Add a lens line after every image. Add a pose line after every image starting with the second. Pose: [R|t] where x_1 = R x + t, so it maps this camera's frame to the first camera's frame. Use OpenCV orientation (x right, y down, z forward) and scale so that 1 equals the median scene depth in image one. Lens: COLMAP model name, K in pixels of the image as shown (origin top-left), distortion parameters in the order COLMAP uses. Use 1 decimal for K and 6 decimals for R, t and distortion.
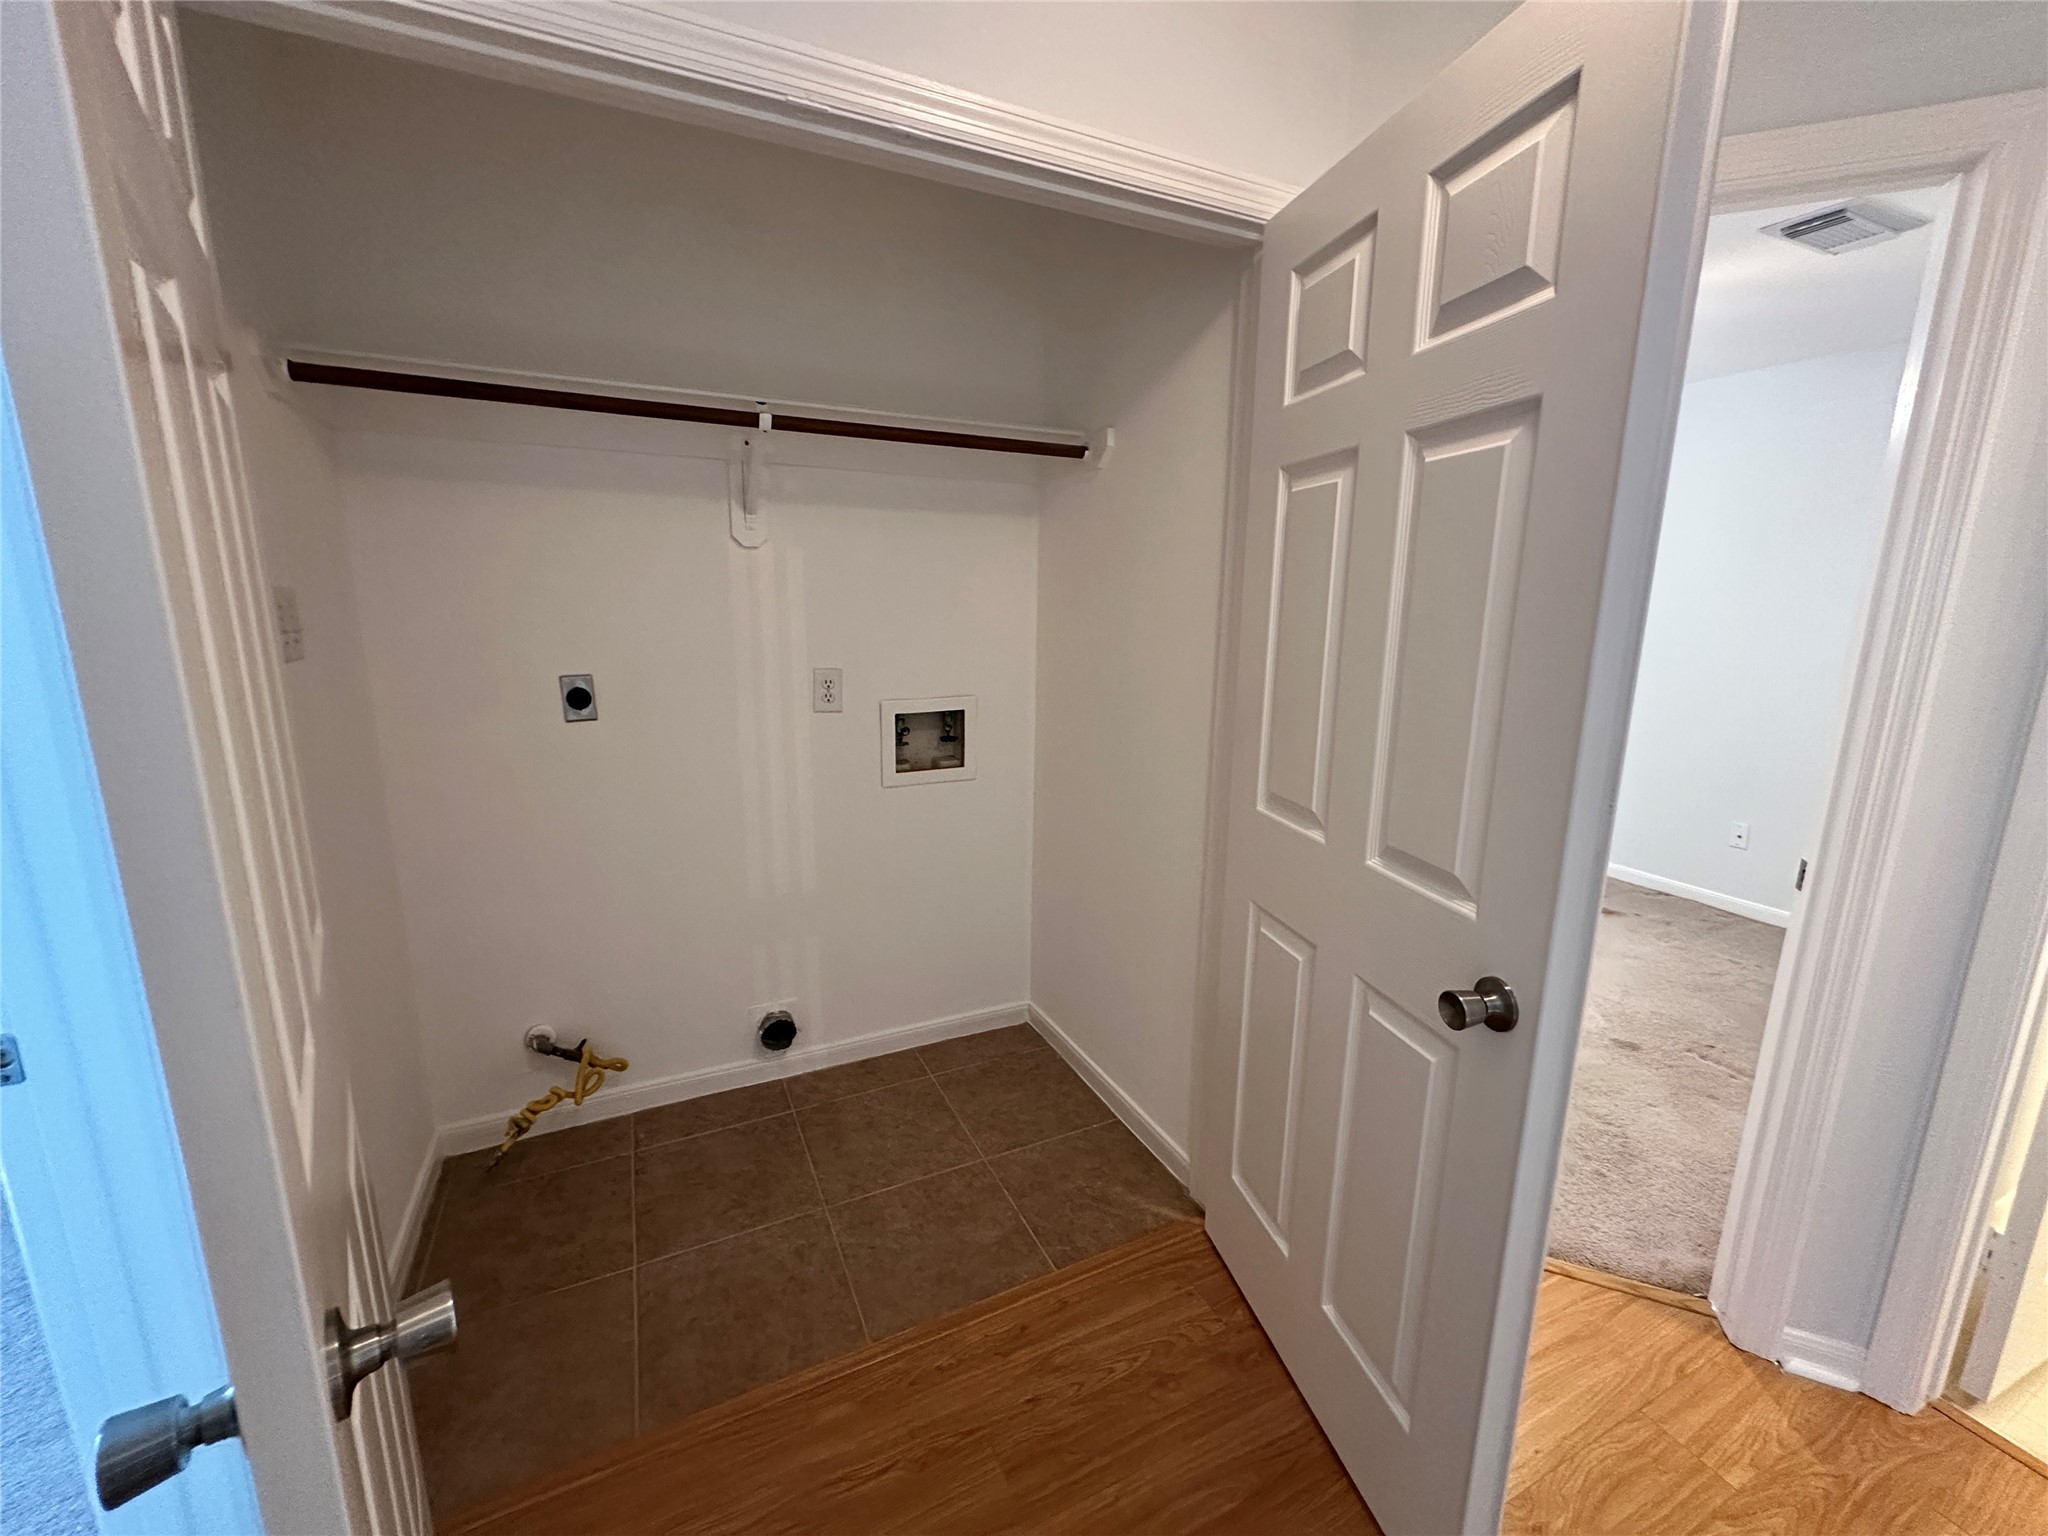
lens RADIAL K [[820.7, 0, 1018.6], [0, 820.7, 760.3], [0, 0, 1]] dist [-0.002005, 0.001119]
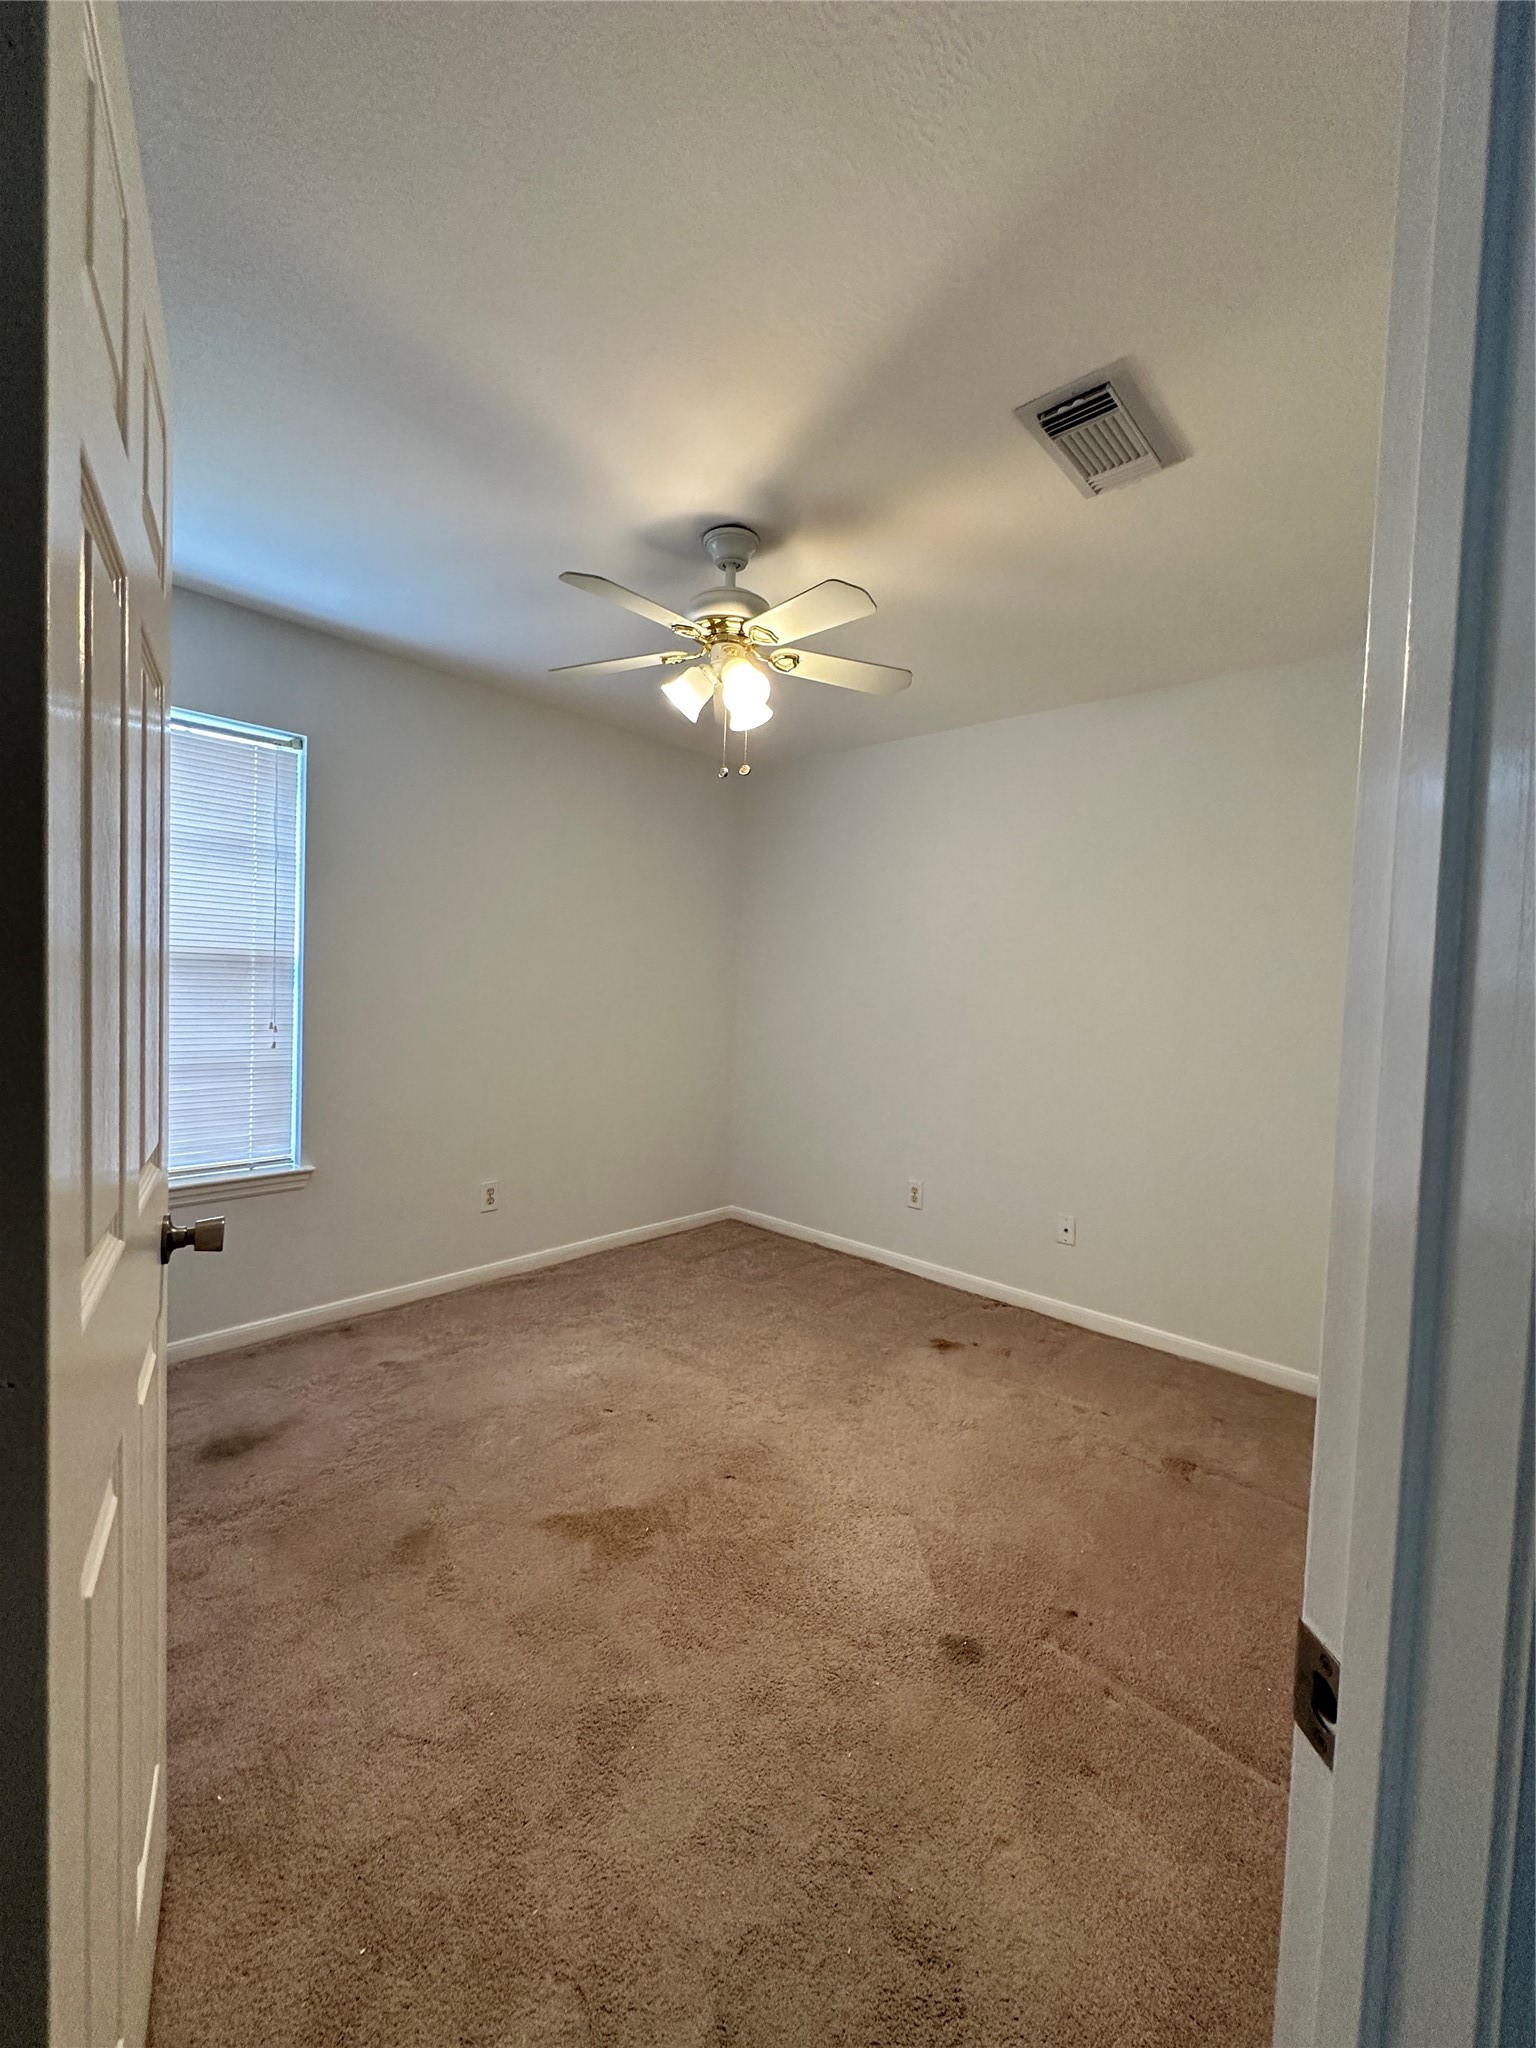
lens RADIAL K [[820.7, 0, 772.4], [0, 820.7, 1021.4], [0, 0, 1]] dist [-0.002005, 0.001119]
pose [[0.921472, 0.005294, 0.388409, 0.280502], [0.051689, 0.989344, -0.136113, -0.024356], [-0.384990, 0.145501, 0.911379, 0.325733]]
